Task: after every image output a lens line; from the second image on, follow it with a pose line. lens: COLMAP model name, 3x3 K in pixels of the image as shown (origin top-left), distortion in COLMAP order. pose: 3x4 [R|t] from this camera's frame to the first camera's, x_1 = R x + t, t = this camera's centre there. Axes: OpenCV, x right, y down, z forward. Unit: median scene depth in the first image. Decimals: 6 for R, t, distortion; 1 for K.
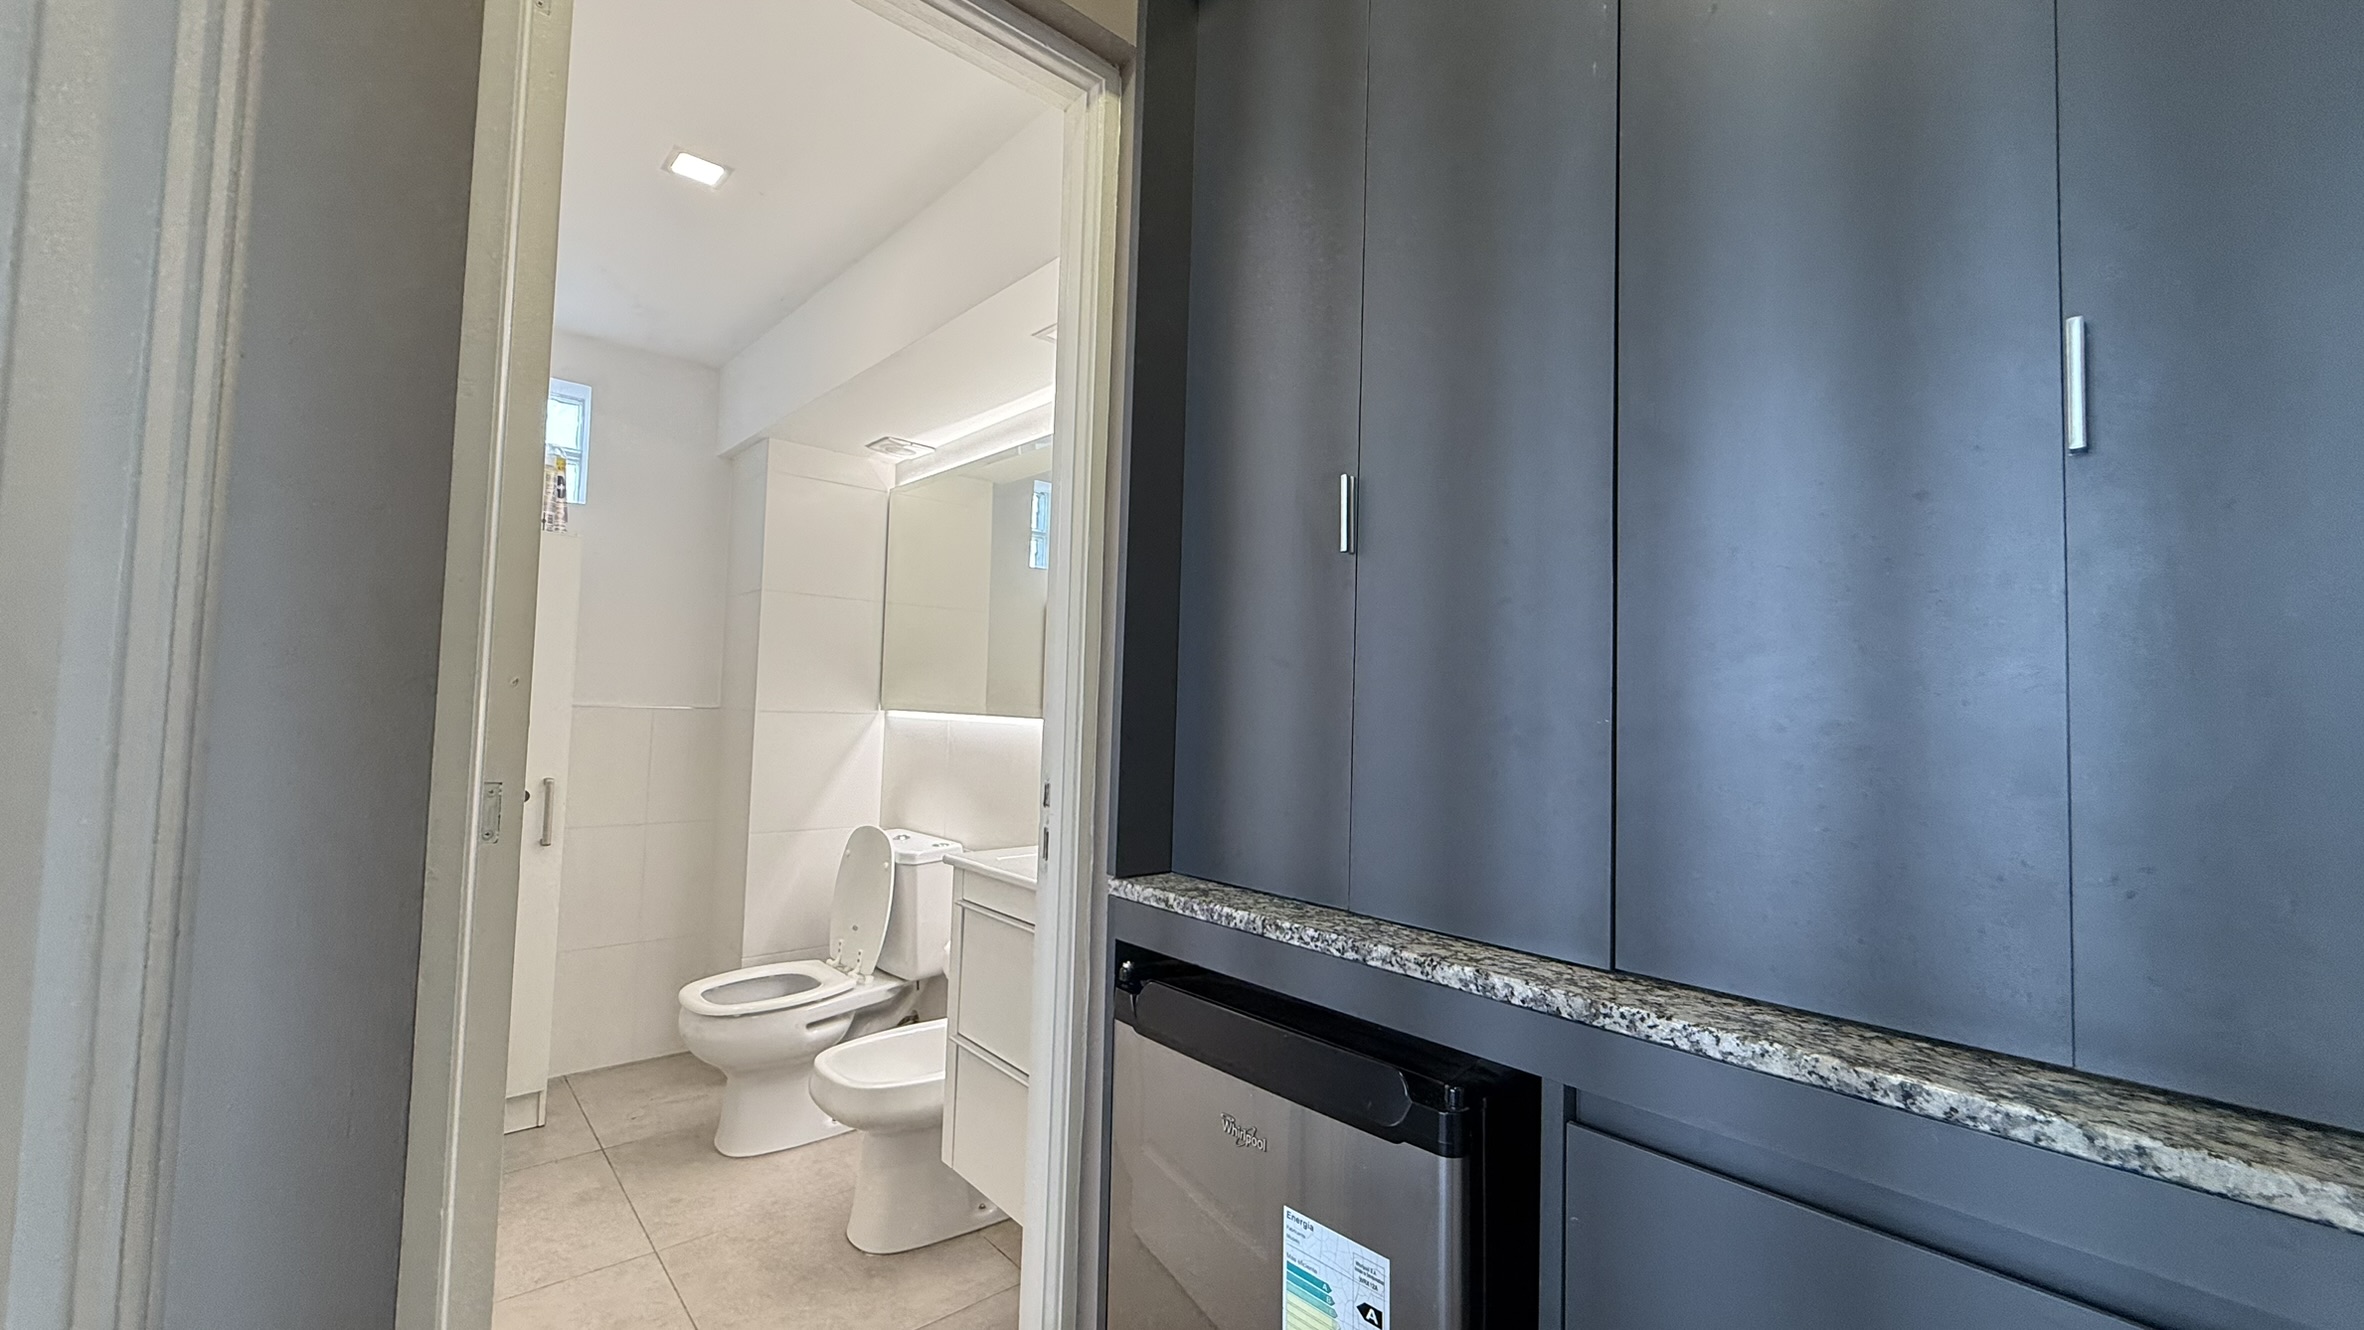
lens RADIAL K [[932.0, 0, 1182.0], [0, 932.0, 665.0], [0, 0, 1]] dist [-0.000363, 0.000004]
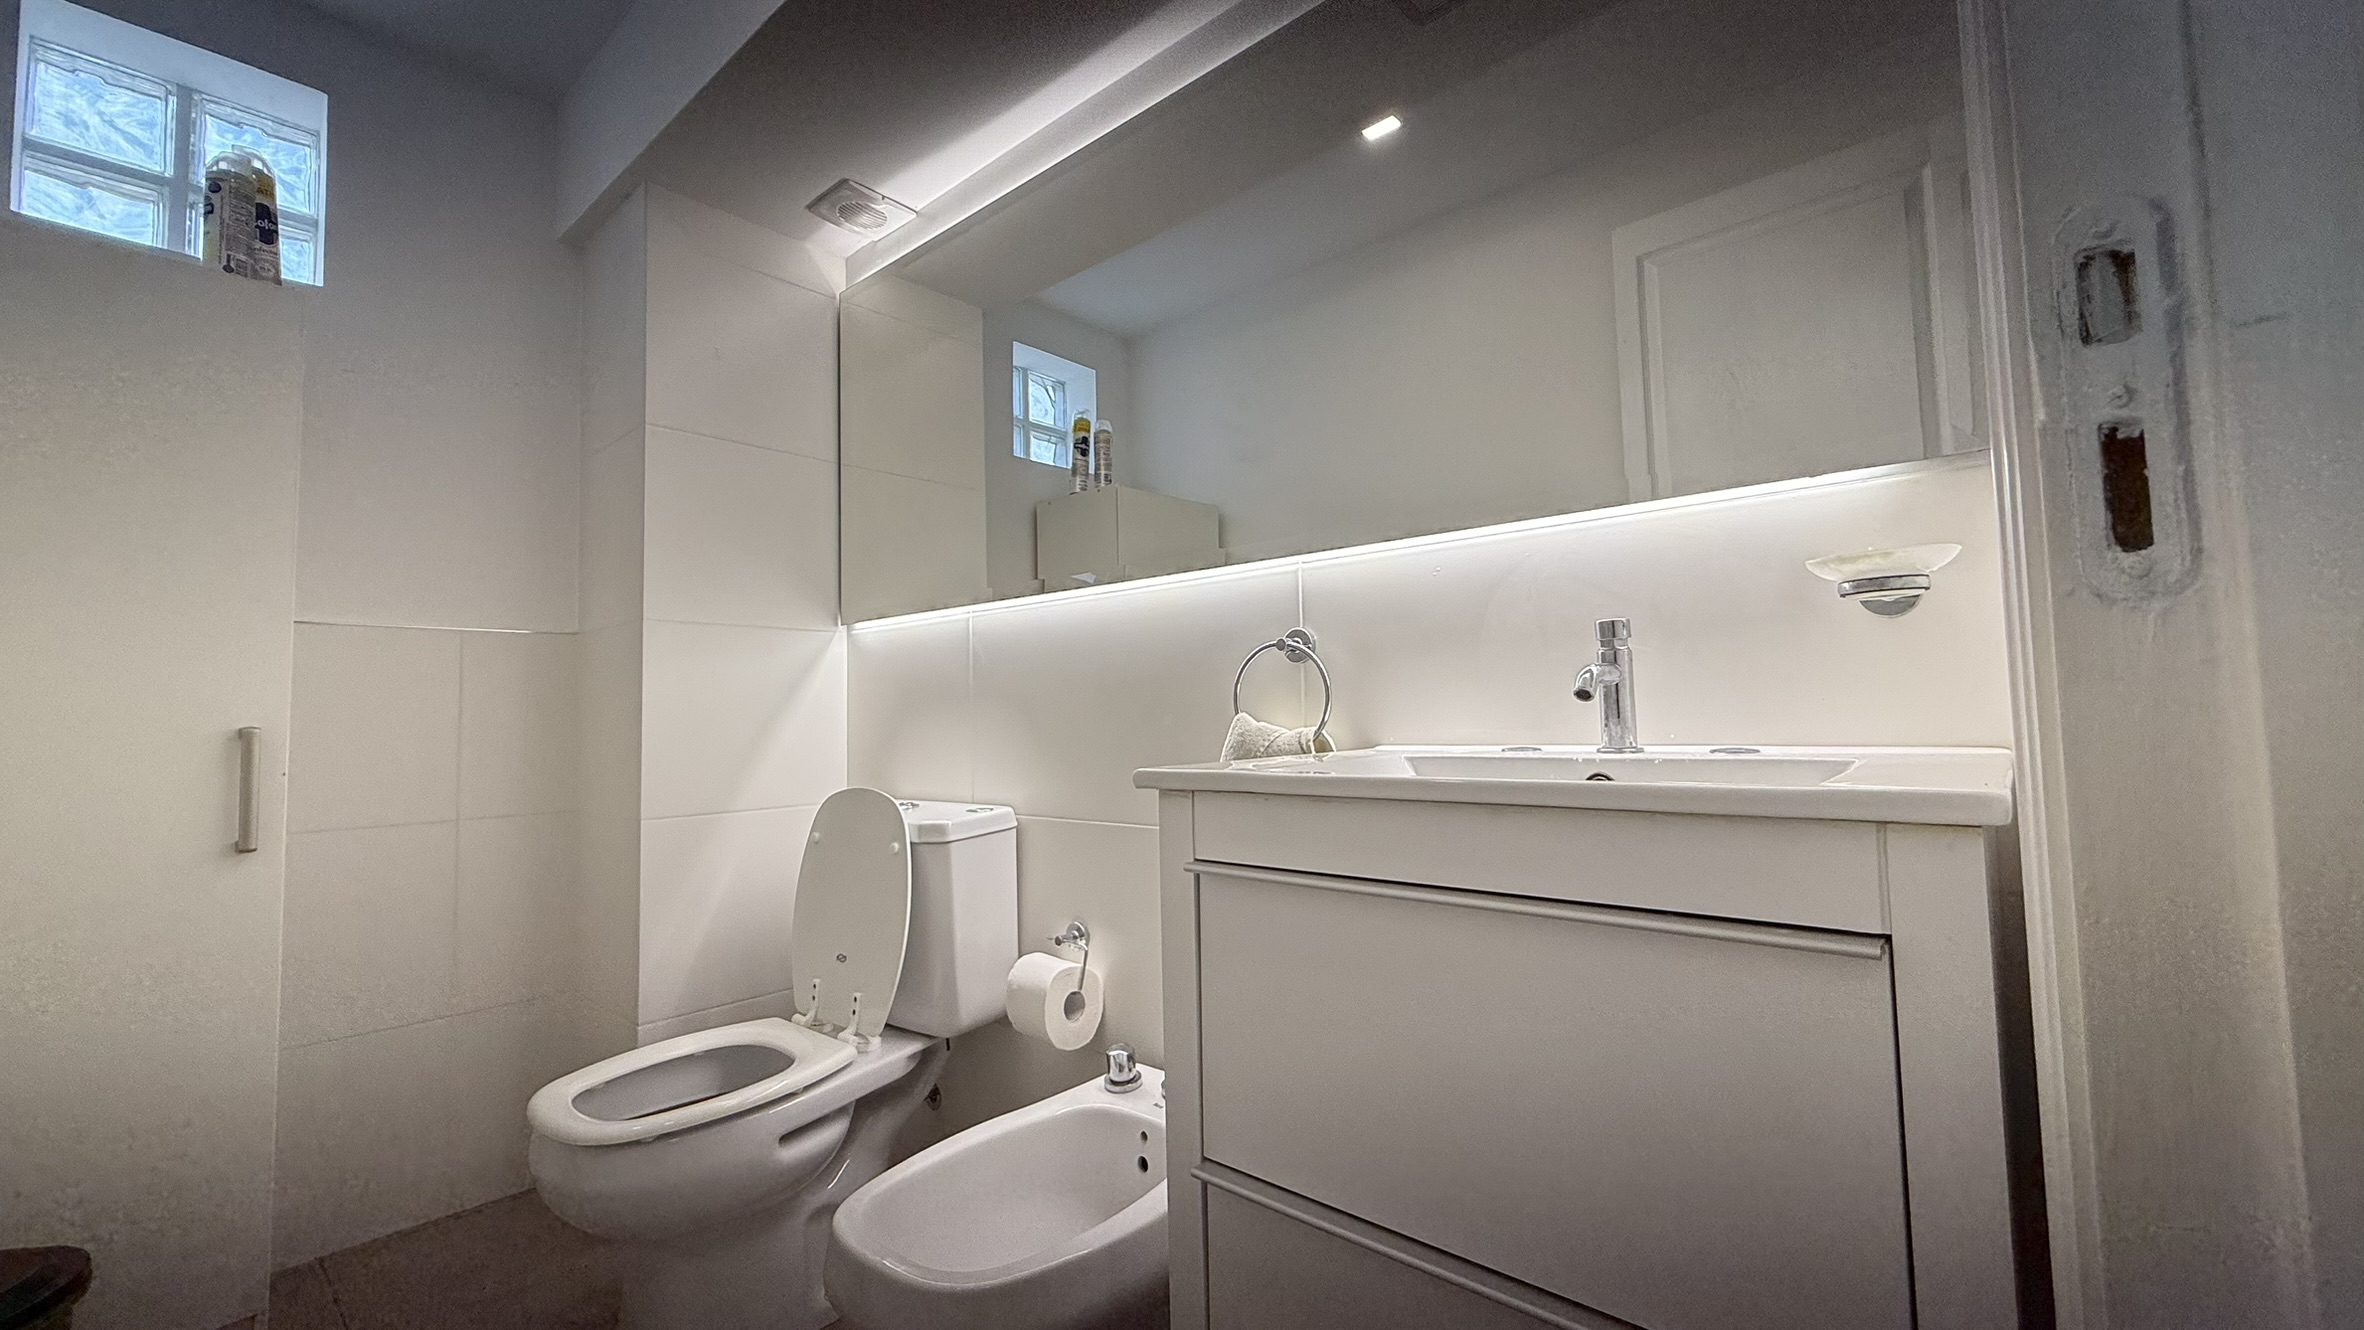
lens RADIAL K [[956.9, 0, 1172.4], [0, 956.9, 653.4], [0, 0, 1]] dist [0.022577, -0.000028]
pose [[0.992195, -0.046282, 0.115787, -0.207390], [0.048549, 0.998679, -0.016831, 0.109835], [-0.114855, 0.022321, 0.993131, 0.365468]]
